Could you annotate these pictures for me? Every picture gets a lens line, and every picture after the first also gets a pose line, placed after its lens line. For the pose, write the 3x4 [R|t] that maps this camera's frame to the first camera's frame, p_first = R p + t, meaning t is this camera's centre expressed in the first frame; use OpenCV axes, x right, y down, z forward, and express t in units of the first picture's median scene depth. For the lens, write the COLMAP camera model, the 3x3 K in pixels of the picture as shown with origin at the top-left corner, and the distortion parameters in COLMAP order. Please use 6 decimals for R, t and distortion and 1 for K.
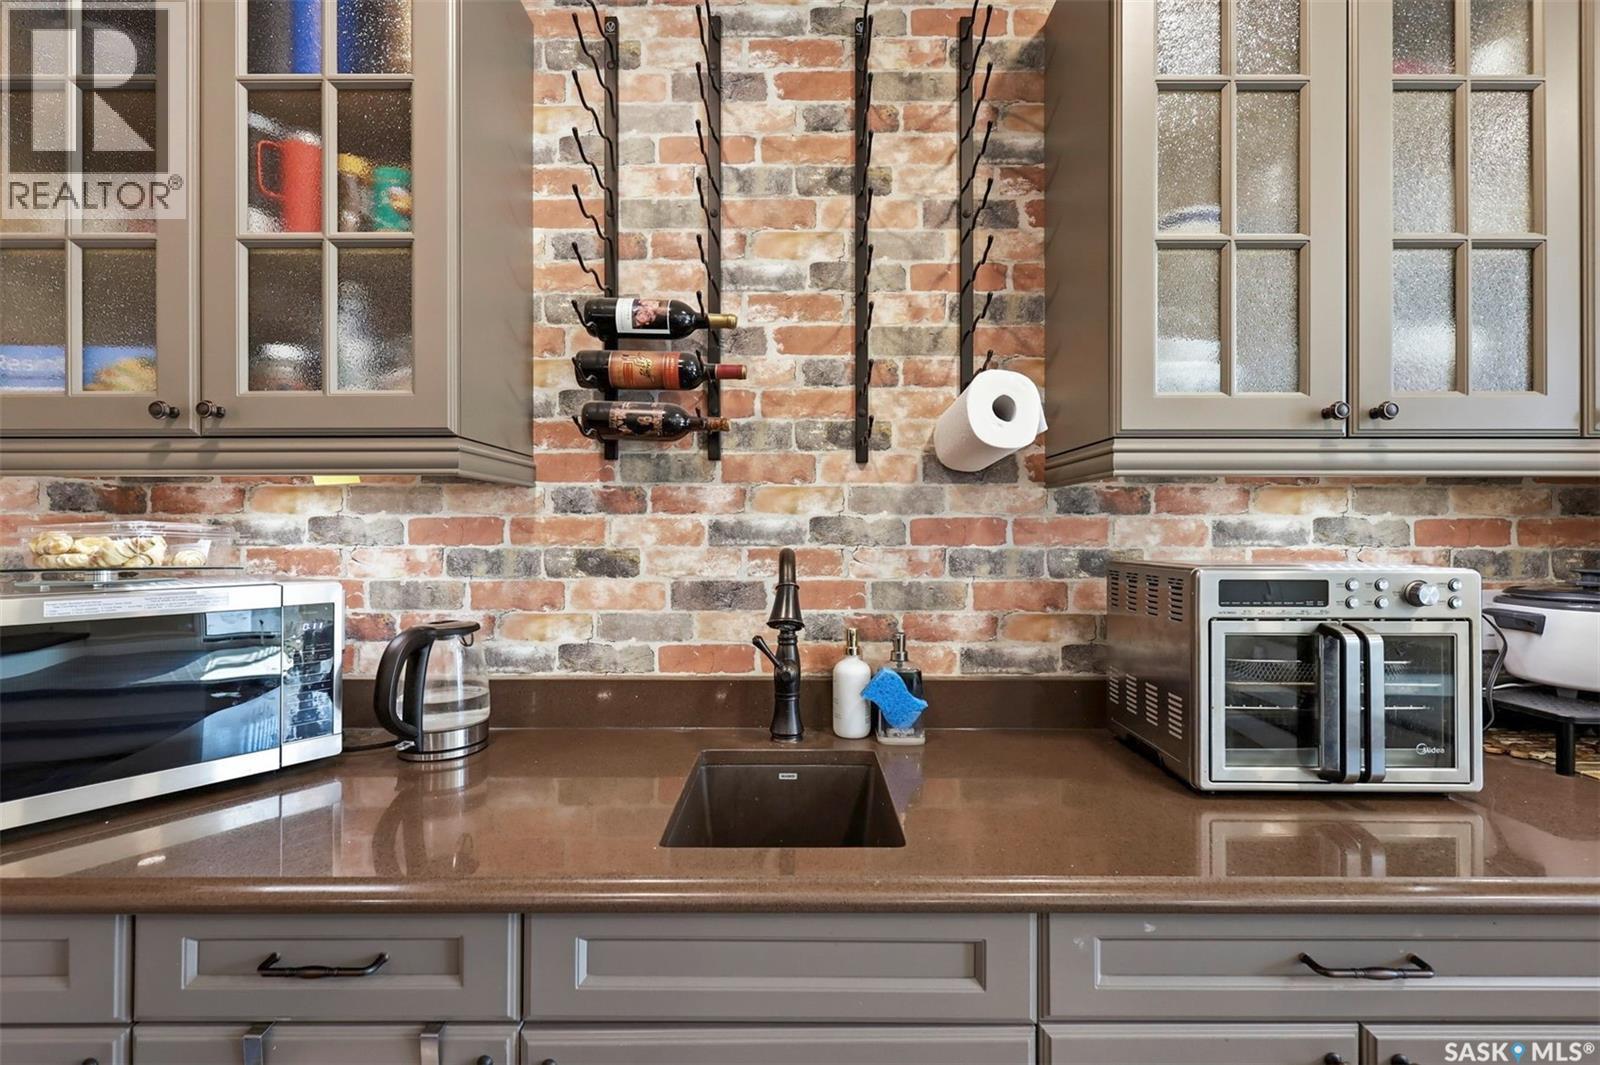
lens RADIAL K [[699.3, 0, 801.2], [0, 699.3, 530.1], [0, 0, 1]] dist [0.002676, 0.000196]
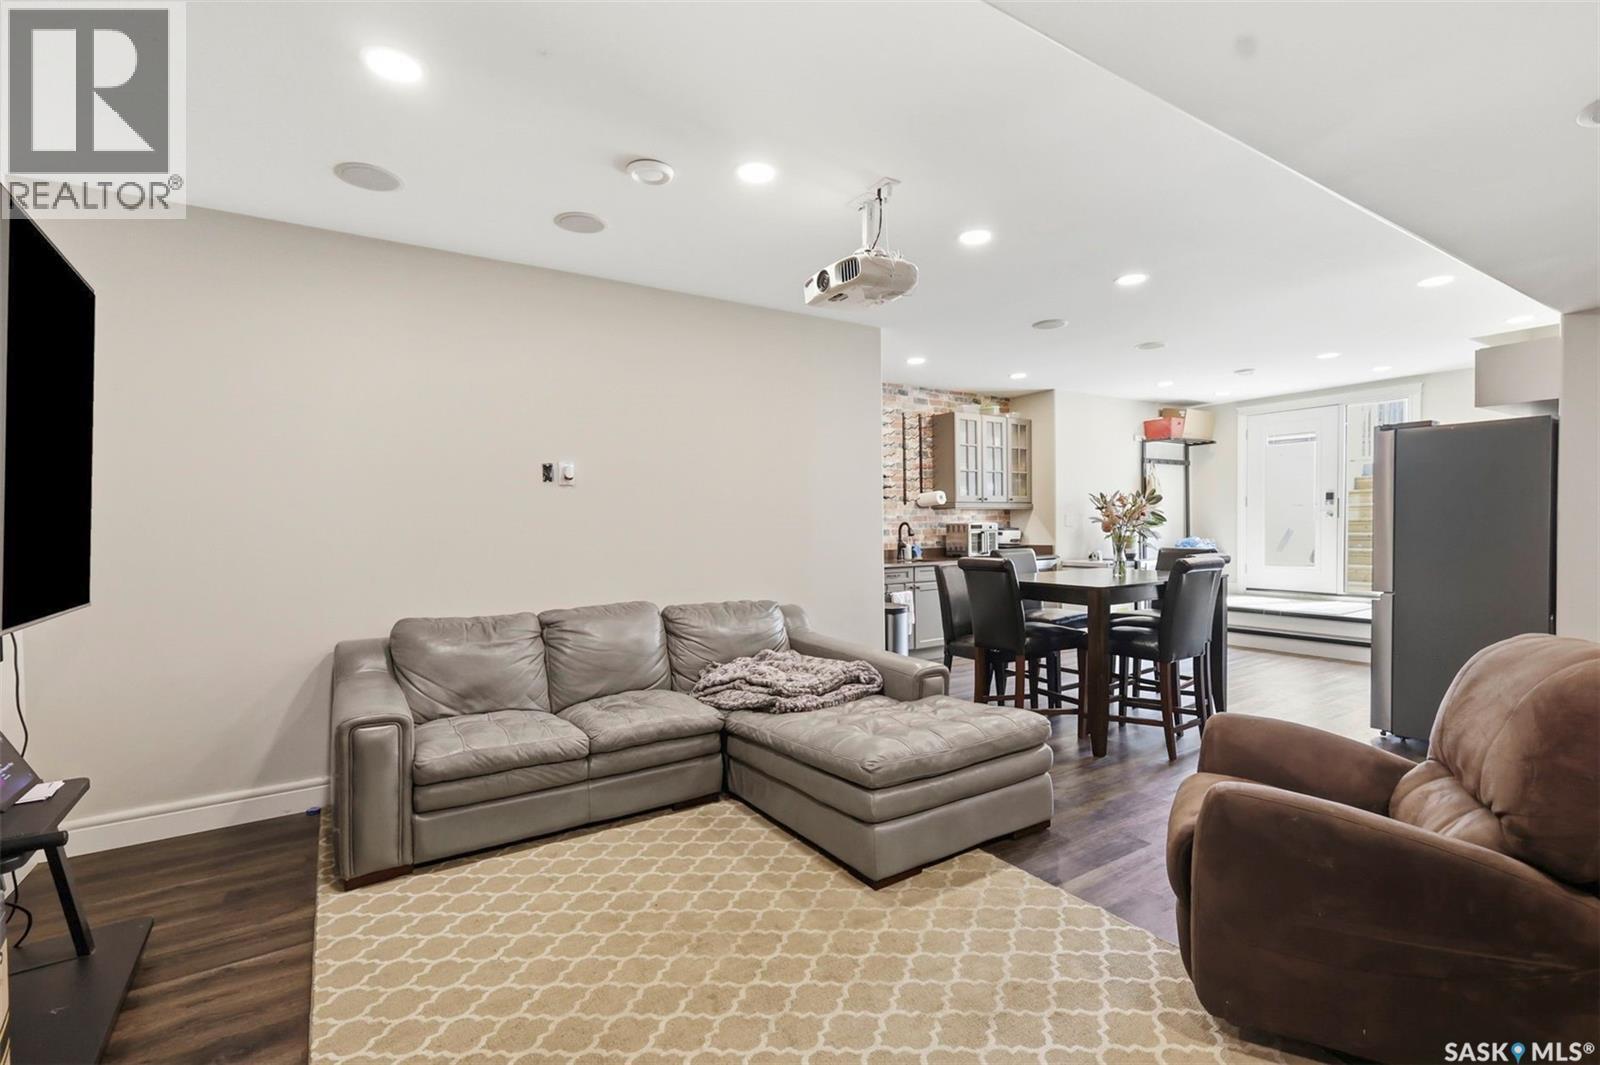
lens RADIAL K [[699.3, 0, 801.2], [0, 699.3, 530.1], [0, 0, 1]] dist [0.002676, 0.000196]
pose [[0.839983, -0.009185, 0.542534, -3.267280], [0.009085, 0.999955, 0.002864, 0.063077], [-0.542536, 0.002524, 0.840029, -2.779648]]
